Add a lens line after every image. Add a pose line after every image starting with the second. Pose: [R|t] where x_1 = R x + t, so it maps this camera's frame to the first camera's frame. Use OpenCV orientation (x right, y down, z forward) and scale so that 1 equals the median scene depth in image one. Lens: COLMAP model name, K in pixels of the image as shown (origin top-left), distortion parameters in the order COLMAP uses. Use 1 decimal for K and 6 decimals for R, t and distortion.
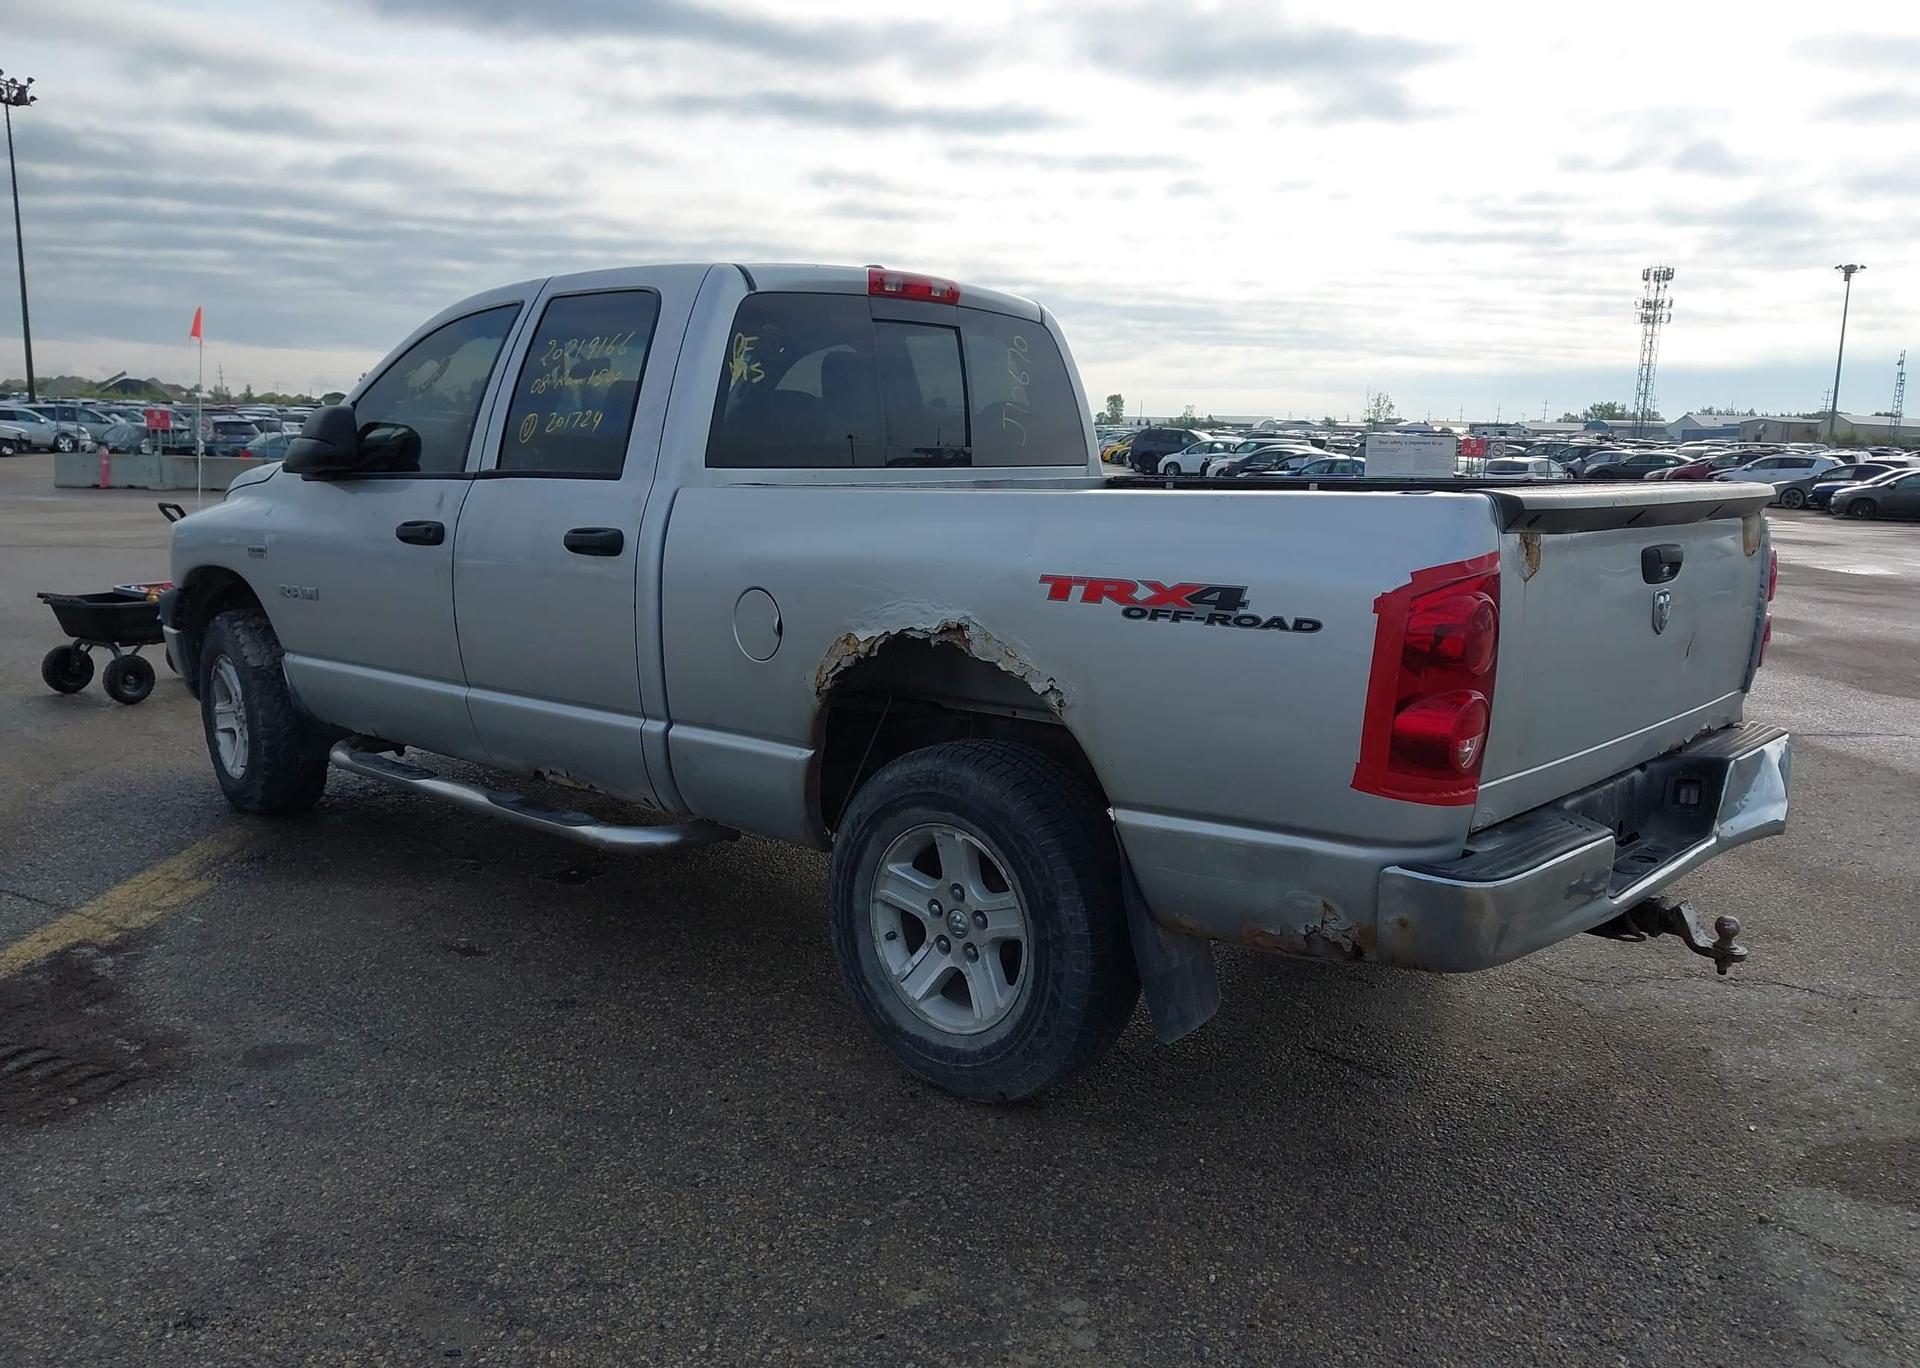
lens RADIAL K [[1506.7, 0, 959.1], [0, 1506.7, 708.7], [0, 0, 1]] dist [0.032469, -0.033814]
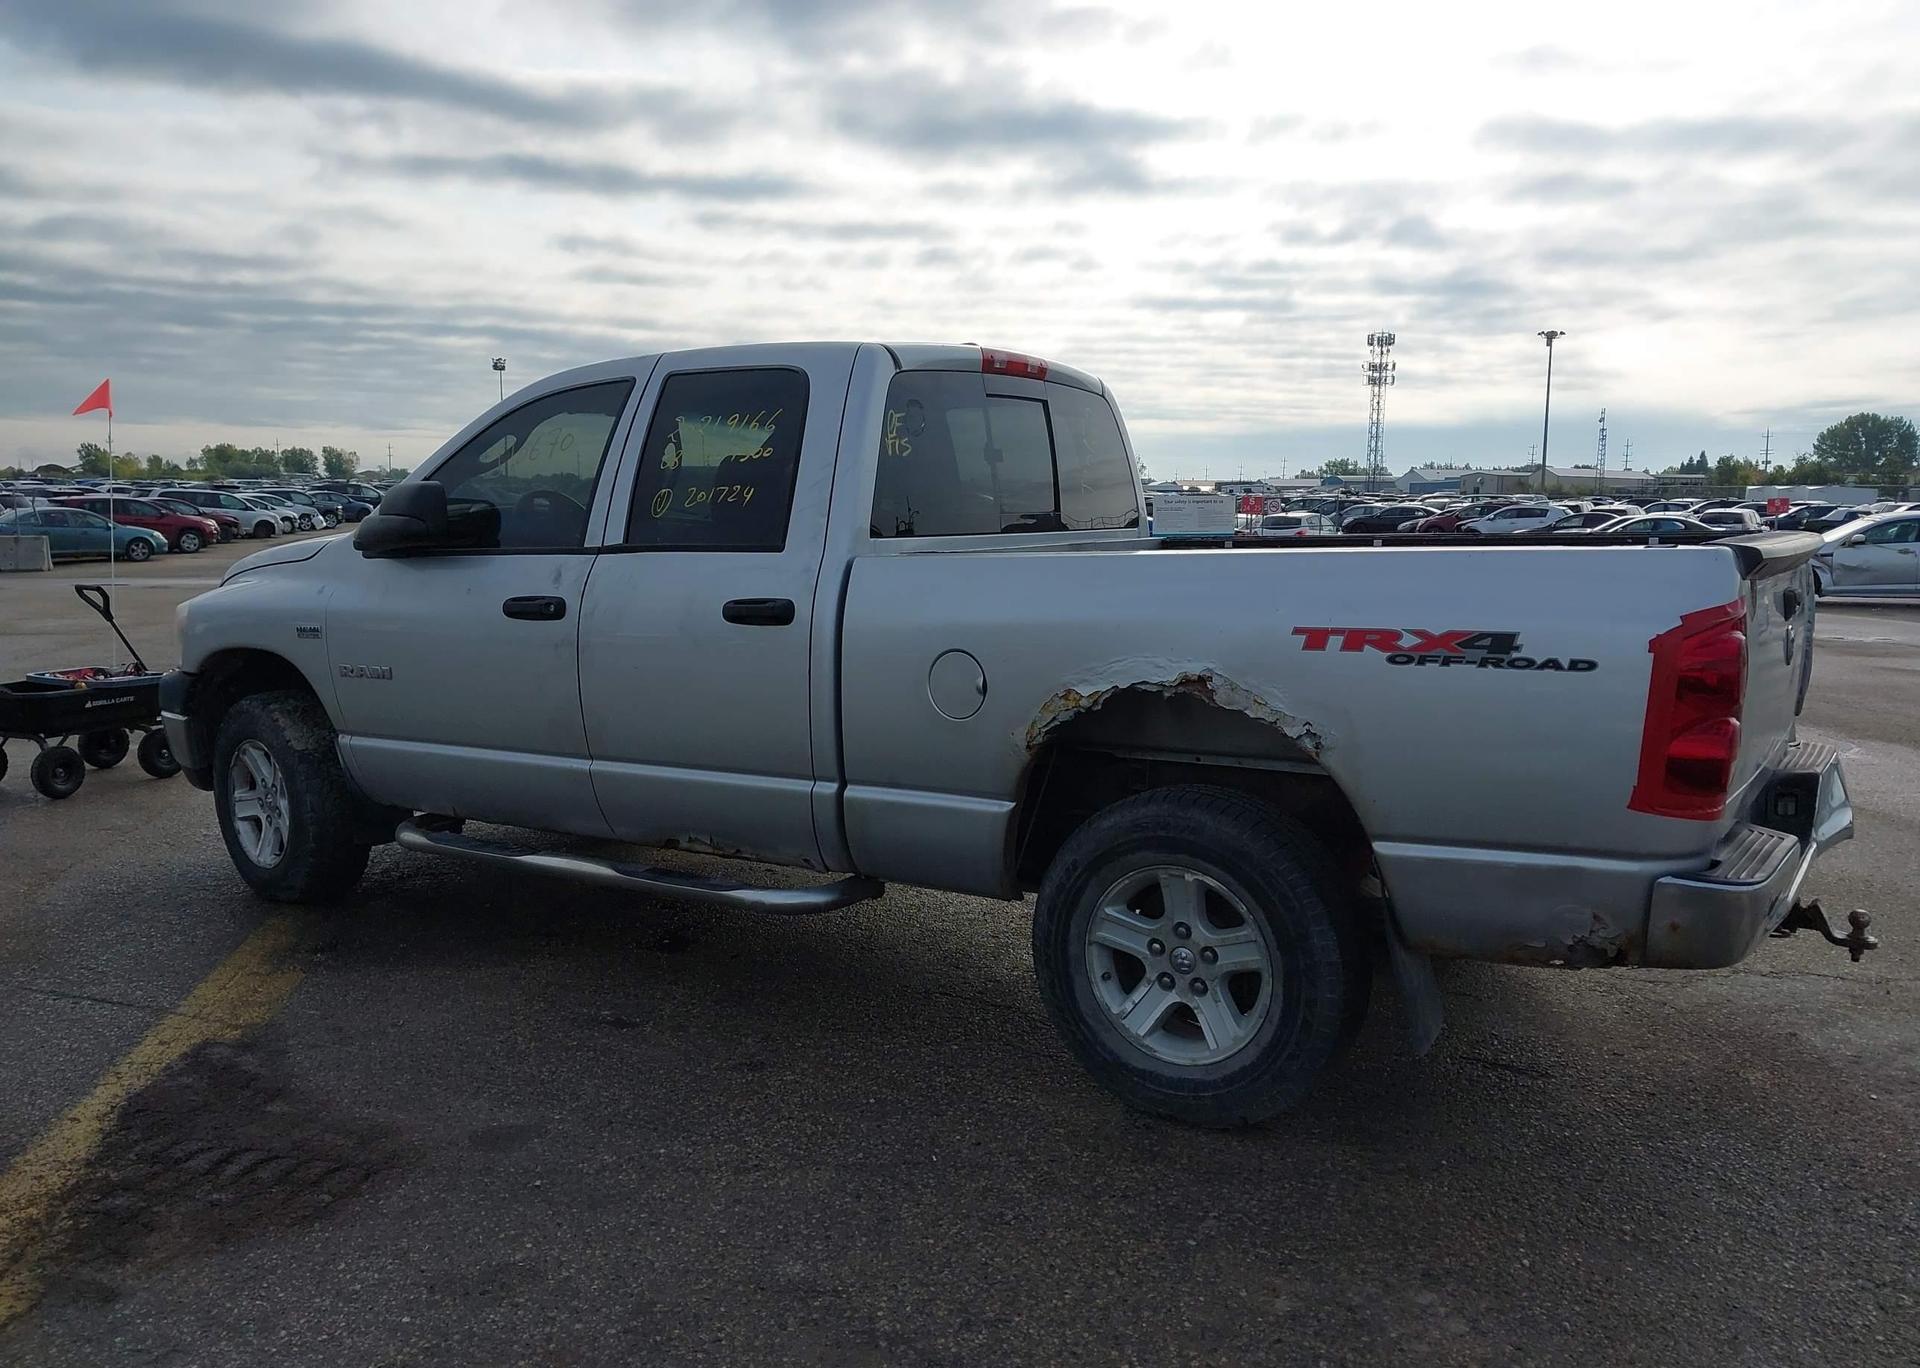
lens RADIAL K [[1503.9, 0, 951.8], [0, 1503.9, 717.3], [0, 0, 1]] dist [0.055819, -0.096209]
pose [[0.988380, -0.037762, 0.147241, -0.297278], [0.042822, 0.998591, -0.031344, -0.001007], [-0.145850, 0.037285, 0.988604, -0.026759]]
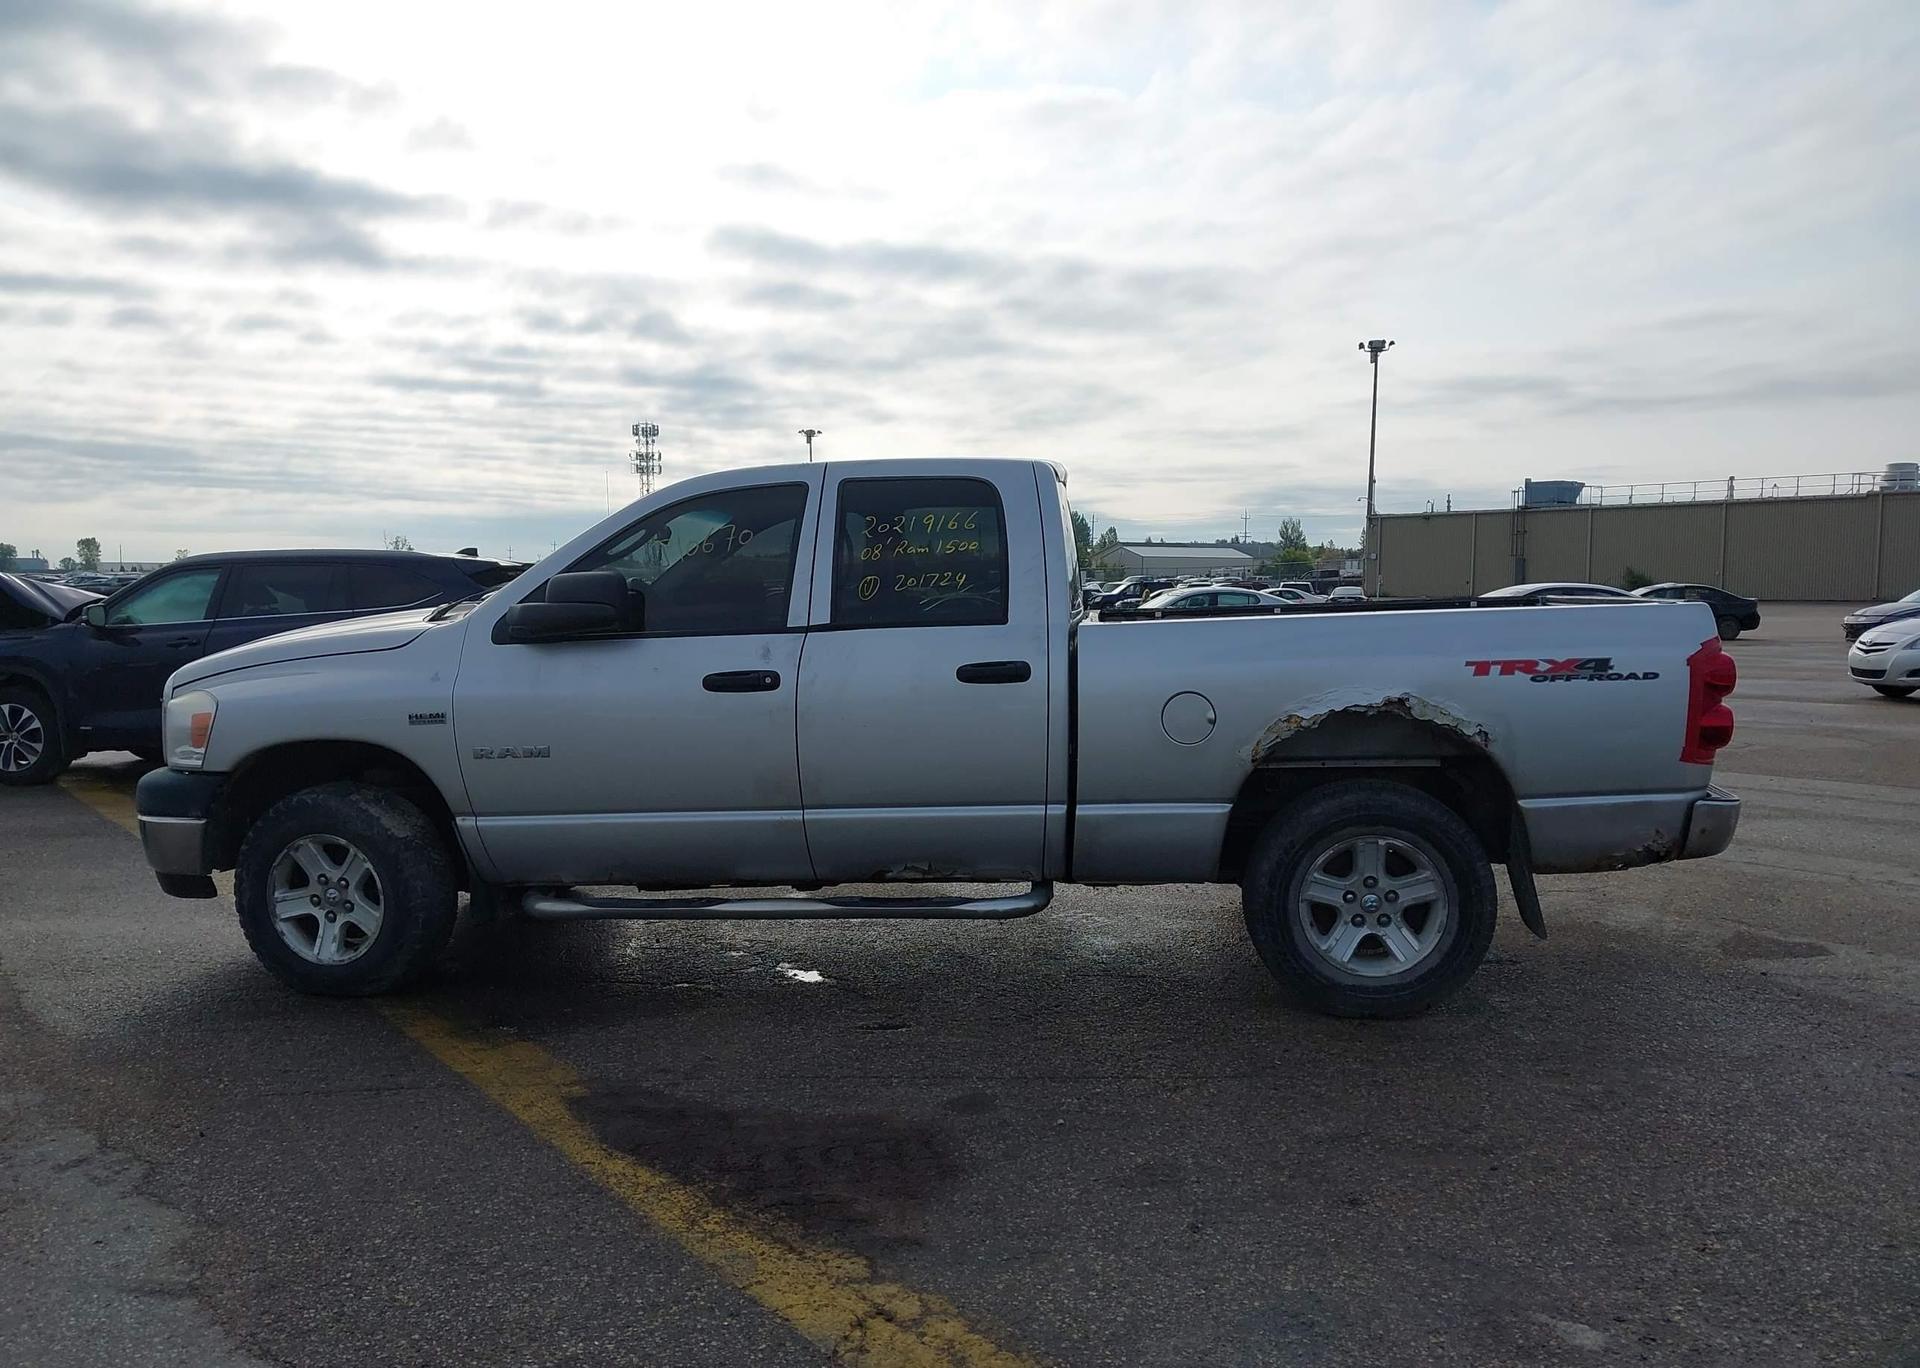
lens RADIAL K [[1530.5, 0, 960.0], [0, 1530.5, 684.0], [0, 0, 1]] dist [0.052517, -0.097333]
pose [[0.805509, -0.063982, 0.589119, -1.155015], [0.128246, 0.989416, -0.067895, -0.019175], [-0.578539, 0.130242, 0.805189, -0.012691]]
